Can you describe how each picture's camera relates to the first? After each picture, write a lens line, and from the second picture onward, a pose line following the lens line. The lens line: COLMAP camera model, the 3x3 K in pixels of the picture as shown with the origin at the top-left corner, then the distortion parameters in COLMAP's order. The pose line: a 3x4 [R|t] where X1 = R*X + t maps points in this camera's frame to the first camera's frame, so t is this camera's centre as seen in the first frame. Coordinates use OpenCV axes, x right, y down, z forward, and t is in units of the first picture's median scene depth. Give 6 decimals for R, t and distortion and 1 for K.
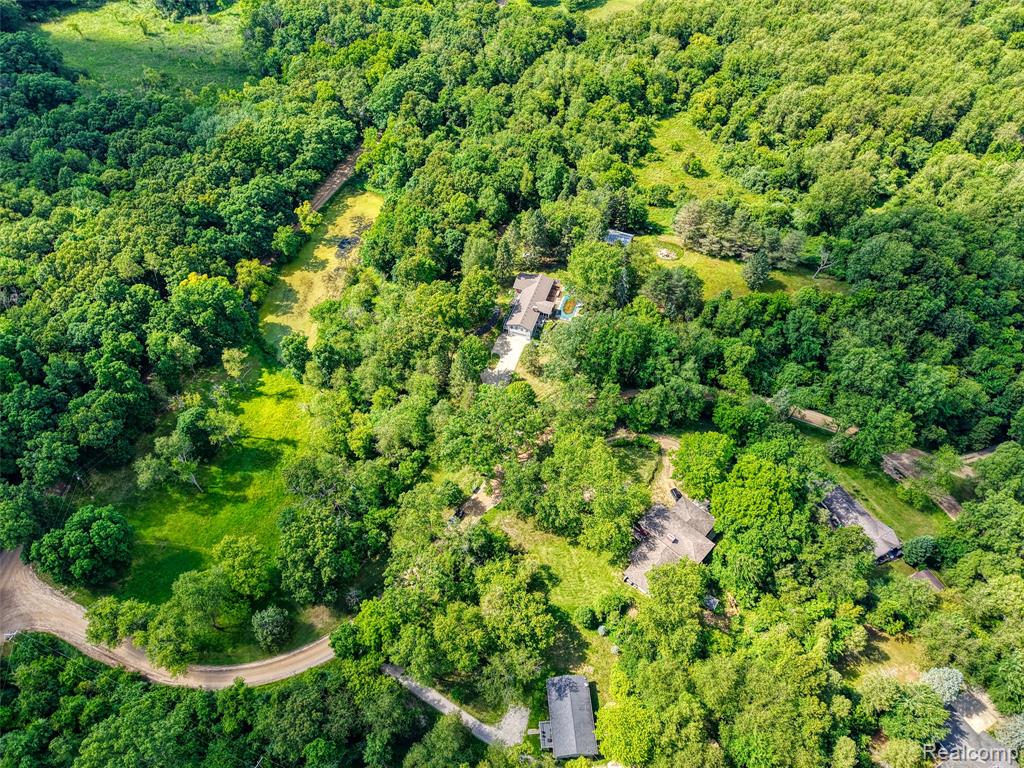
lens RADIAL K [[678.0, 0, 505.5], [0, 678.0, 380.8], [0, 0, 1]] dist [0.030830, -0.028662]
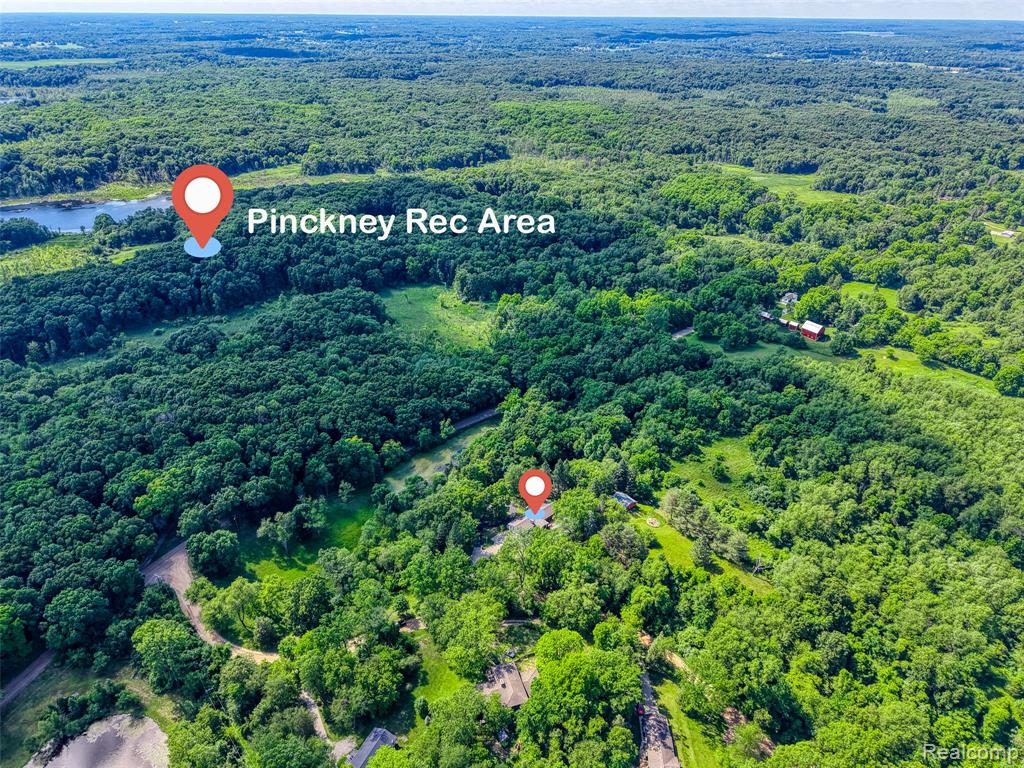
lens RADIAL K [[678.0, 0, 506.2], [0, 678.0, 375.4], [0, 0, 1]] dist [0.030830, -0.028662]
pose [[0.872926, 0.224373, -0.433194, 0.499193], [-0.374986, 0.876598, -0.301598, 0.066760], [0.312066, 0.425714, 0.849342, -0.319613]]
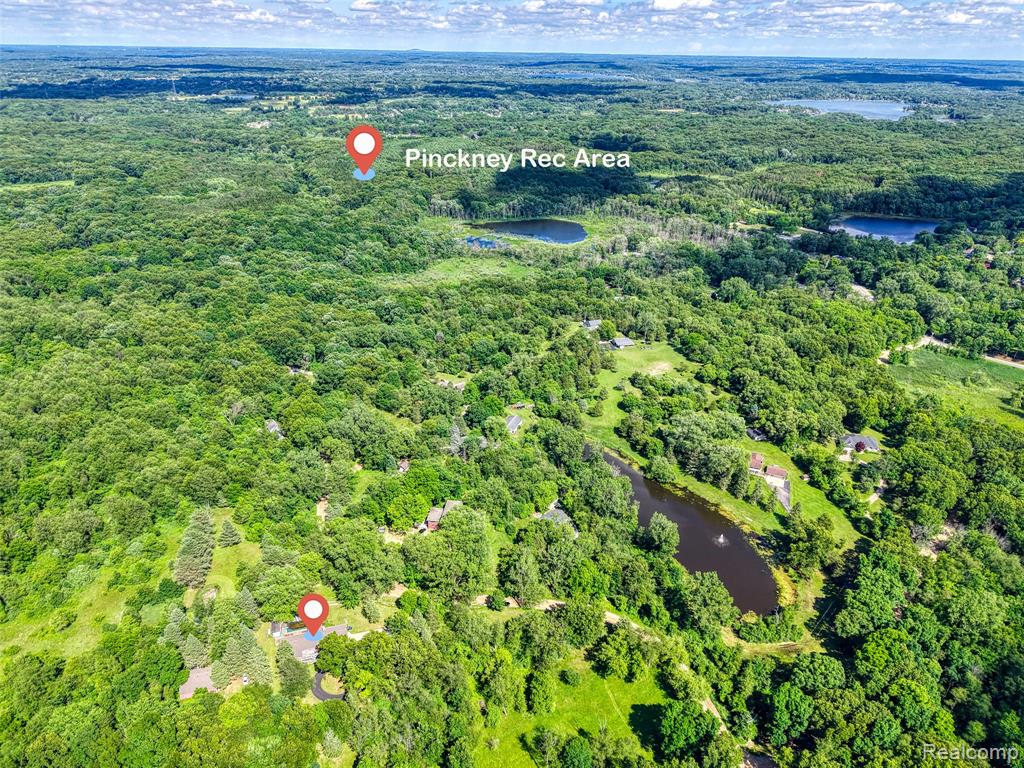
lens RADIAL K [[678.0, 0, 503.6], [0, 678.0, 385.6], [0, 0, 1]] dist [0.030830, -0.028662]
pose [[-0.596763, -0.373008, 0.710449, -0.784146], [0.609484, 0.365180, 0.703685, -0.853920], [-0.521923, 0.852941, 0.009417, 0.417046]]
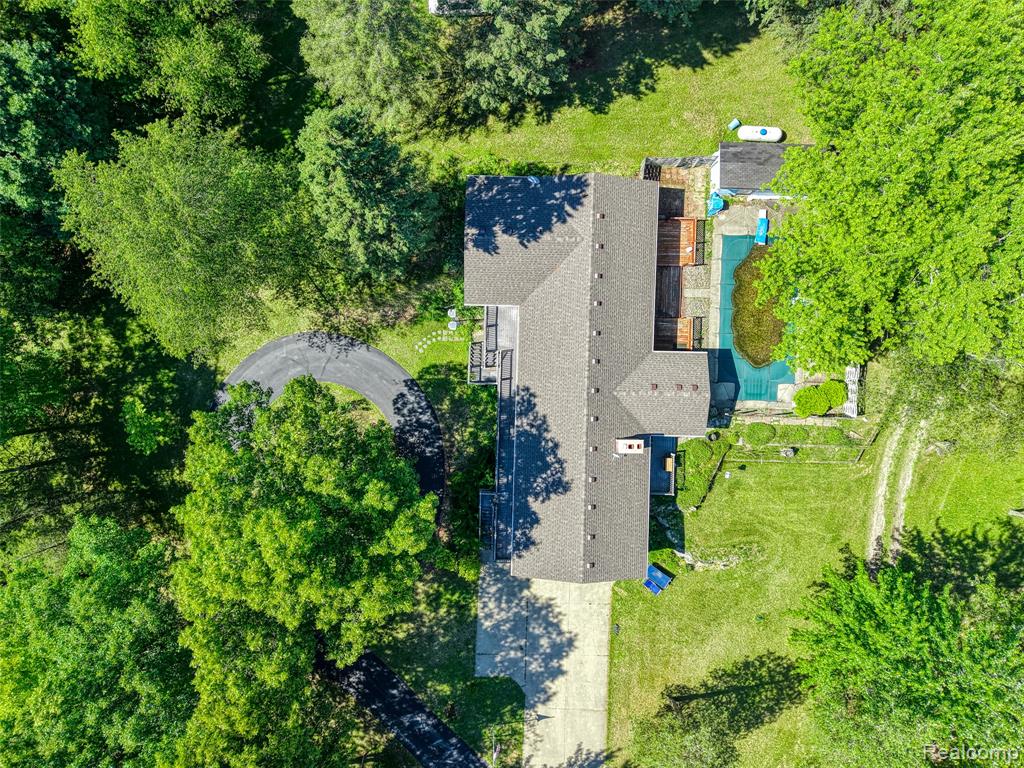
lens RADIAL K [[678.0, 0, 516.8], [0, 678.0, 381.8], [0, 0, 1]] dist [0.030830, -0.028662]
pose [[0.954500, -0.297952, 0.012418, 0.014573], [0.220476, 0.733118, 0.643373, -0.230440], [-0.200798, -0.611362, 0.765452, 0.804986]]
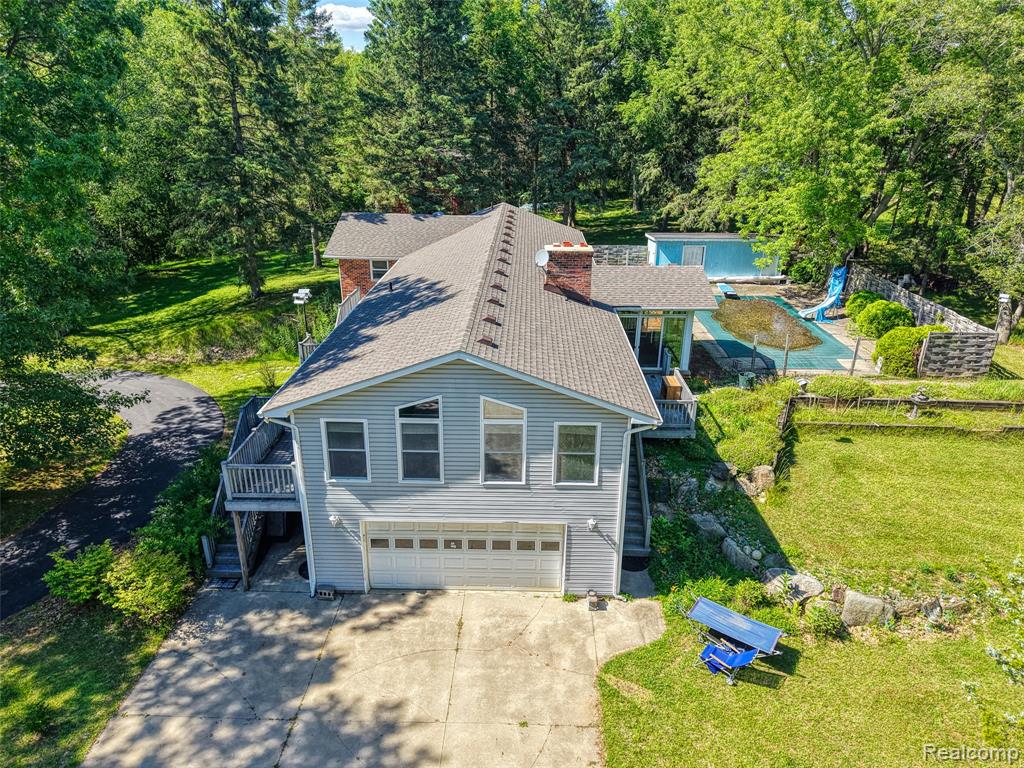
lens RADIAL K [[678.0, 0, 511.2], [0, 678.0, 381.0], [0, 0, 1]] dist [0.030830, -0.028662]
pose [[0.950998, -0.107691, 0.289837, 0.003118], [0.235345, 0.860079, -0.452634, -0.047159], [-0.200538, 0.498666, 0.843277, 0.854414]]
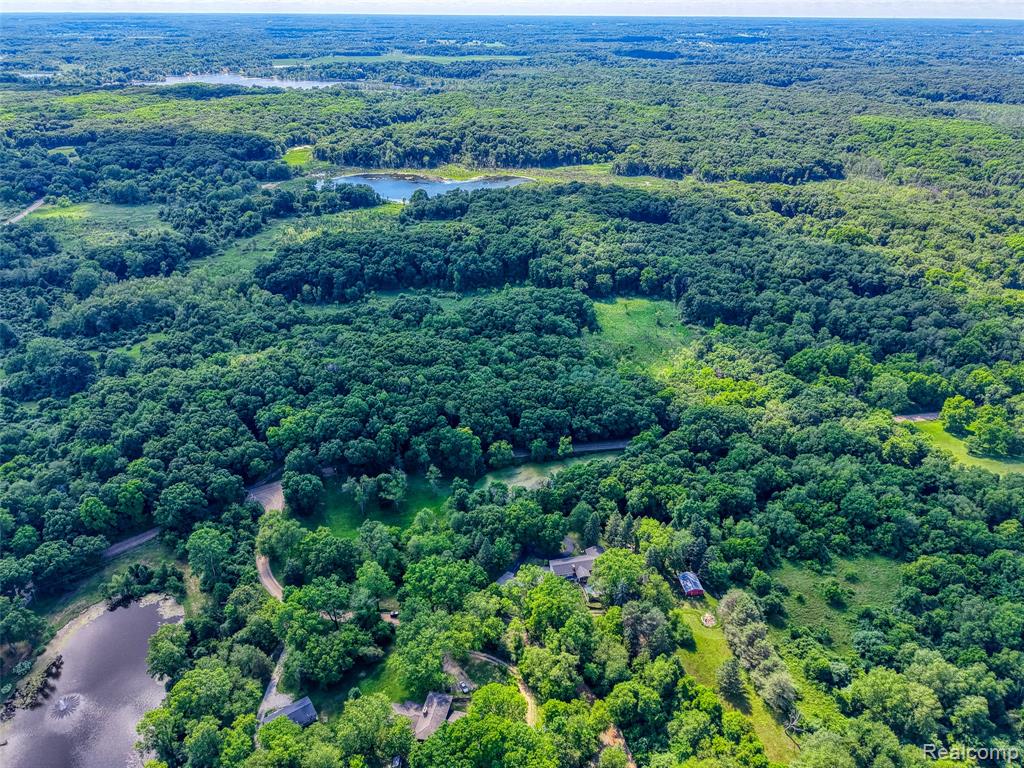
lens RADIAL K [[678.0, 0, 510.4], [0, 678.0, 377.3], [0, 0, 1]] dist [0.030830, -0.028662]
pose [[0.517858, 0.398200, -0.757140, 0.755896], [-0.662788, 0.746334, -0.060807, -0.202087], [0.540866, 0.533313, 0.650417, -0.093701]]
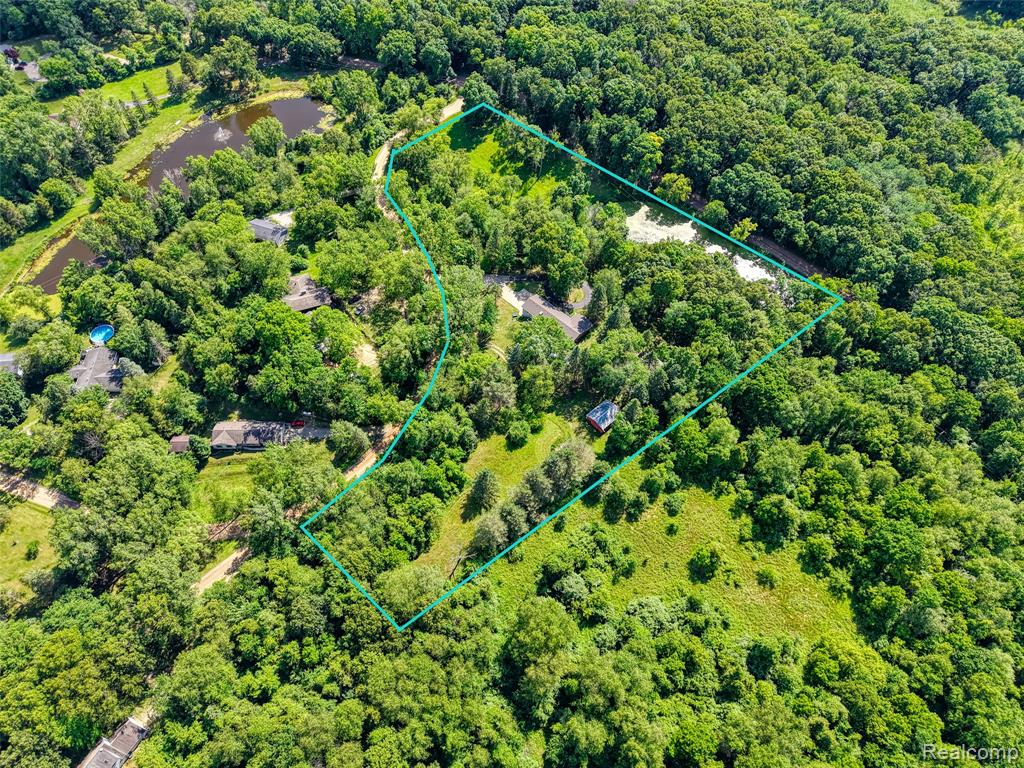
lens RADIAL K [[678.0, 0, 512.5], [0, 678.0, 382.7], [0, 0, 1]] dist [0.030830, -0.028662]
pose [[-0.419413, 0.738215, -0.528329, 0.691338], [-0.713507, 0.091751, 0.694615, -0.785166], [0.561250, 0.668296, 0.488240, 0.457800]]
